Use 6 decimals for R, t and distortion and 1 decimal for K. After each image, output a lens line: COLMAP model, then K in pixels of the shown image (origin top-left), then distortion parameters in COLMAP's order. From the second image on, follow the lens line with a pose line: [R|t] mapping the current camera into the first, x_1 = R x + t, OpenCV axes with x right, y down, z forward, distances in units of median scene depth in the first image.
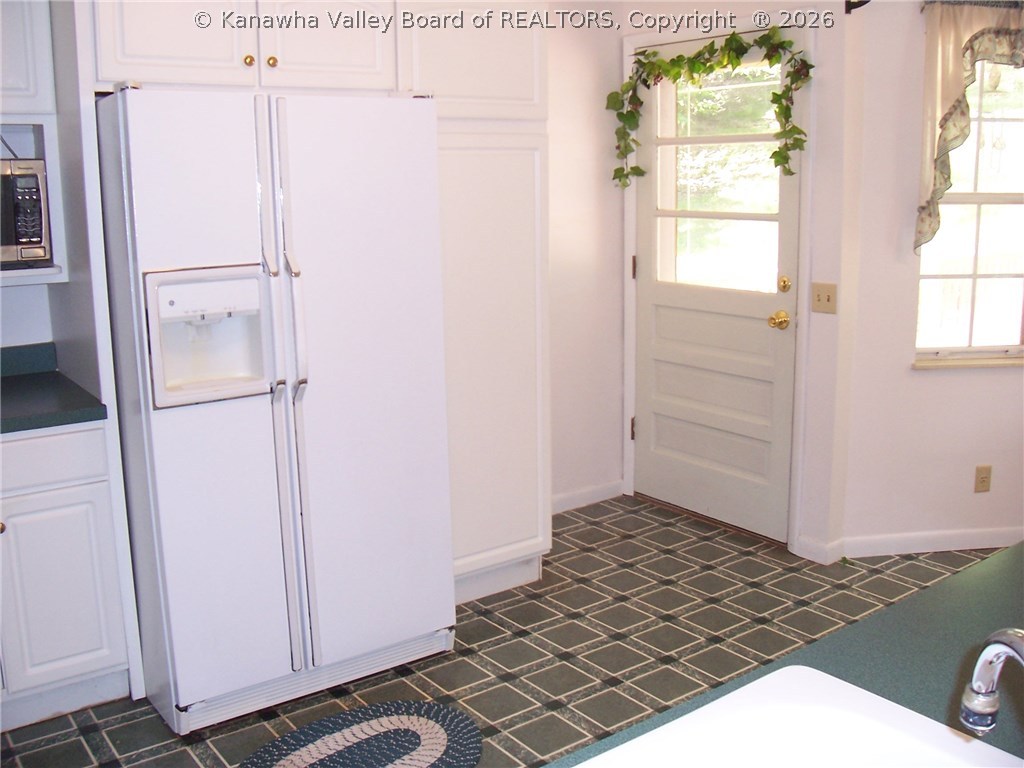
lens RADIAL K [[1035.1, 0, 512.0], [0, 1035.1, 384.0], [0, 0, 1]] dist [-0.025856, -0.022648]
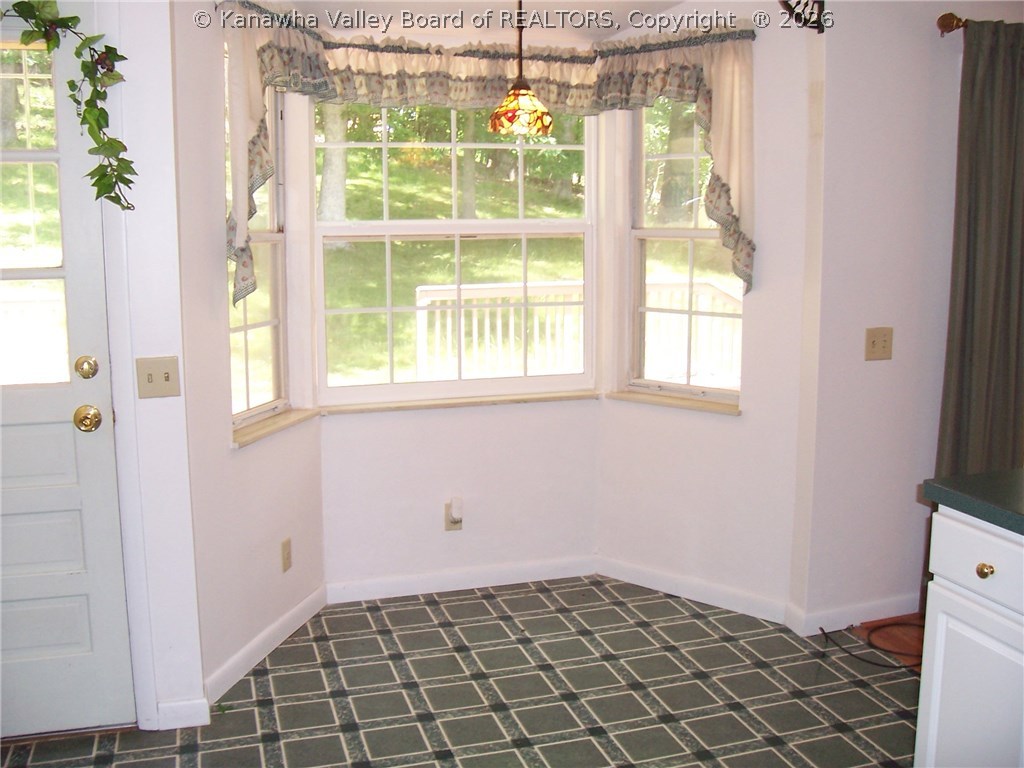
lens RADIAL K [[1035.1, 0, 512.0], [0, 1035.1, 384.0], [0, 0, 1]] dist [-0.025856, -0.022648]
pose [[0.343016, -0.132927, 0.929876, -0.285310], [0.186534, 0.979860, 0.071263, -0.079983], [-0.920622, 0.149010, 0.360904, 0.485158]]
